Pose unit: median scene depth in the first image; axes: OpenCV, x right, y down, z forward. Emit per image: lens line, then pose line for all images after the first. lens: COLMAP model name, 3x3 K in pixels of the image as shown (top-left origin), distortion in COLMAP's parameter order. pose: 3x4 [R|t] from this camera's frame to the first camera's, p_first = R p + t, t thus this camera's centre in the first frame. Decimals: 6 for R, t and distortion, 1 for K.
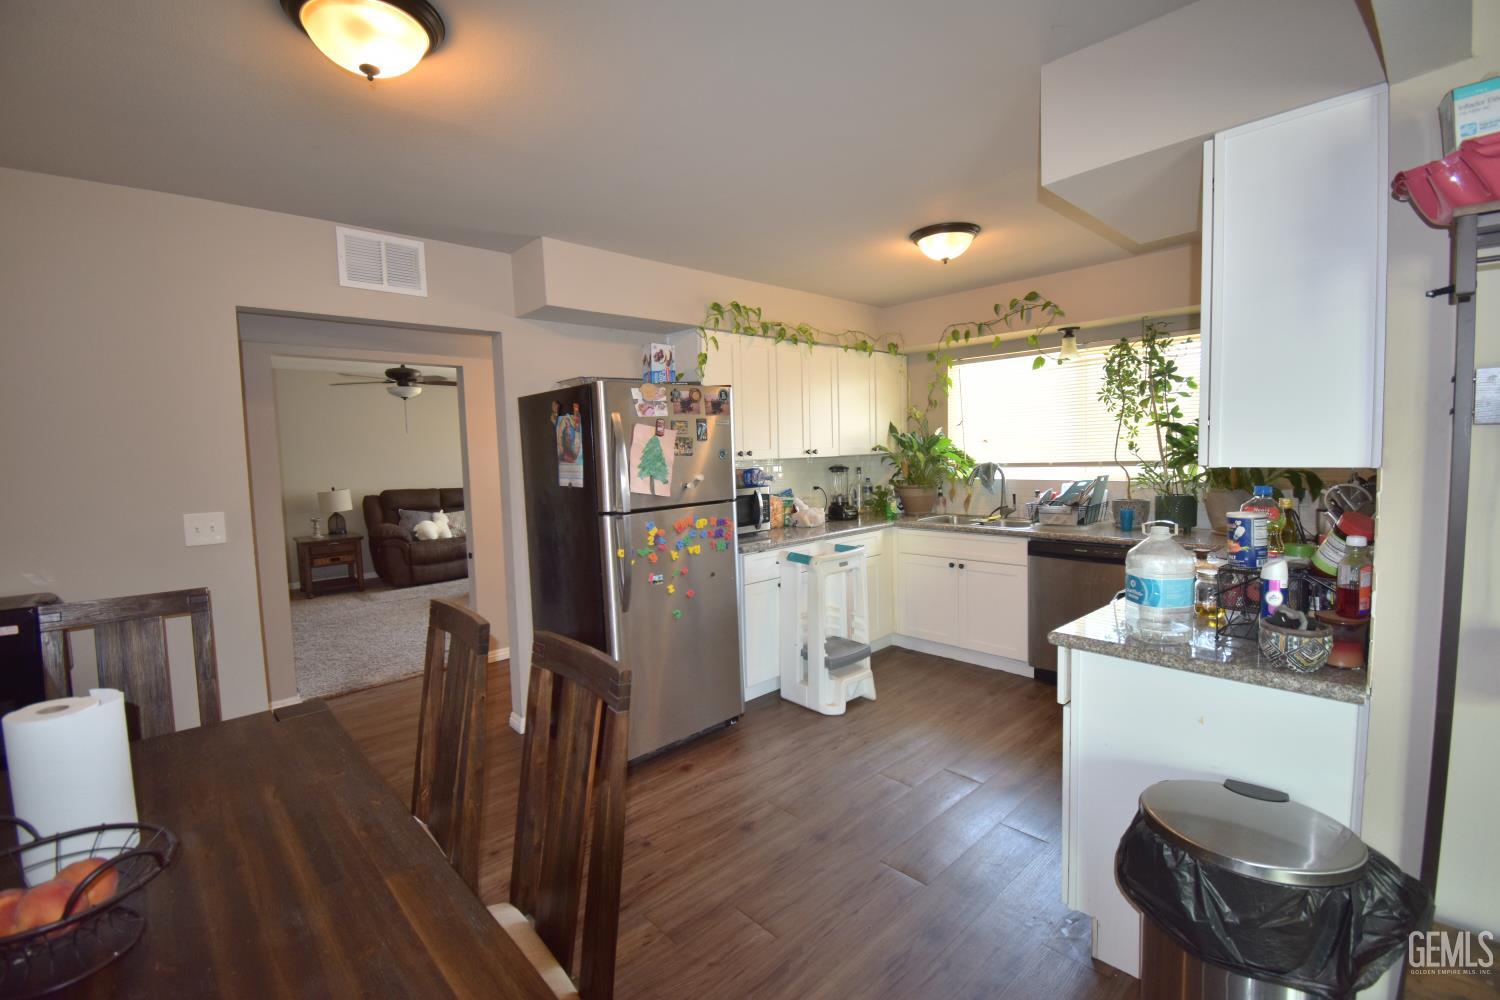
lens RADIAL K [[650.9, 0, 756.8], [0, 650.9, 498.0], [0, 0, 1]] dist [-0.010449, -0.009297]
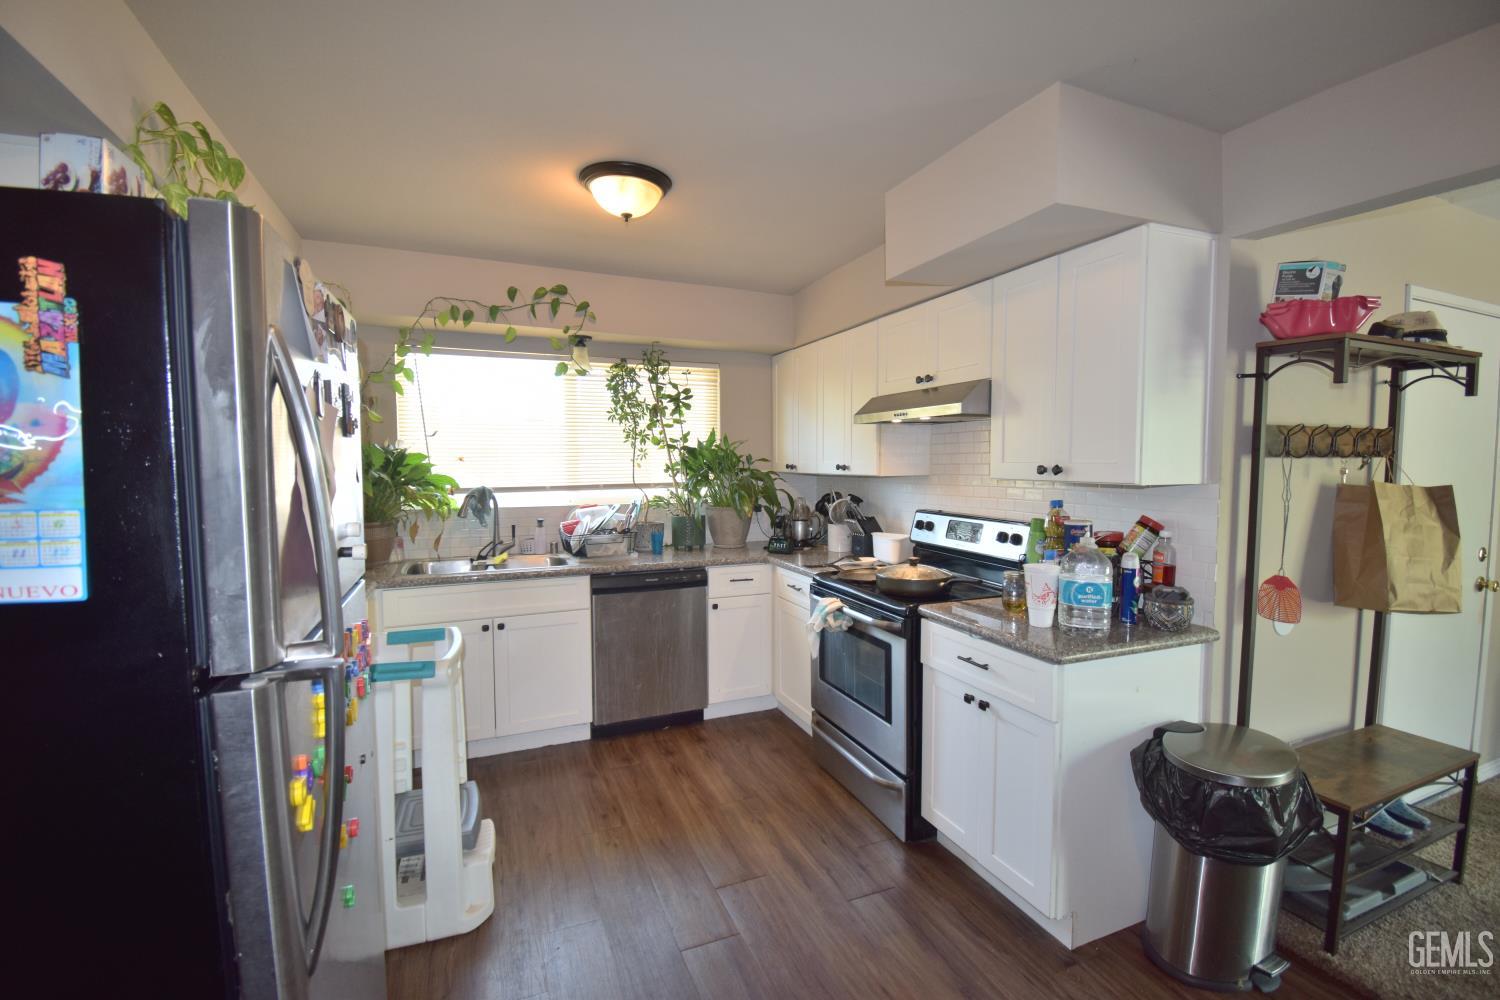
lens RADIAL K [[650.9, 0, 750.9], [0, 650.9, 496.9], [0, 0, 1]] dist [-0.010449, -0.009297]
pose [[0.354605, -0.024218, 0.934702, -0.375495], [0.062305, 0.998055, 0.002223, -0.036902], [-0.932938, 0.057449, 0.355424, 0.633369]]
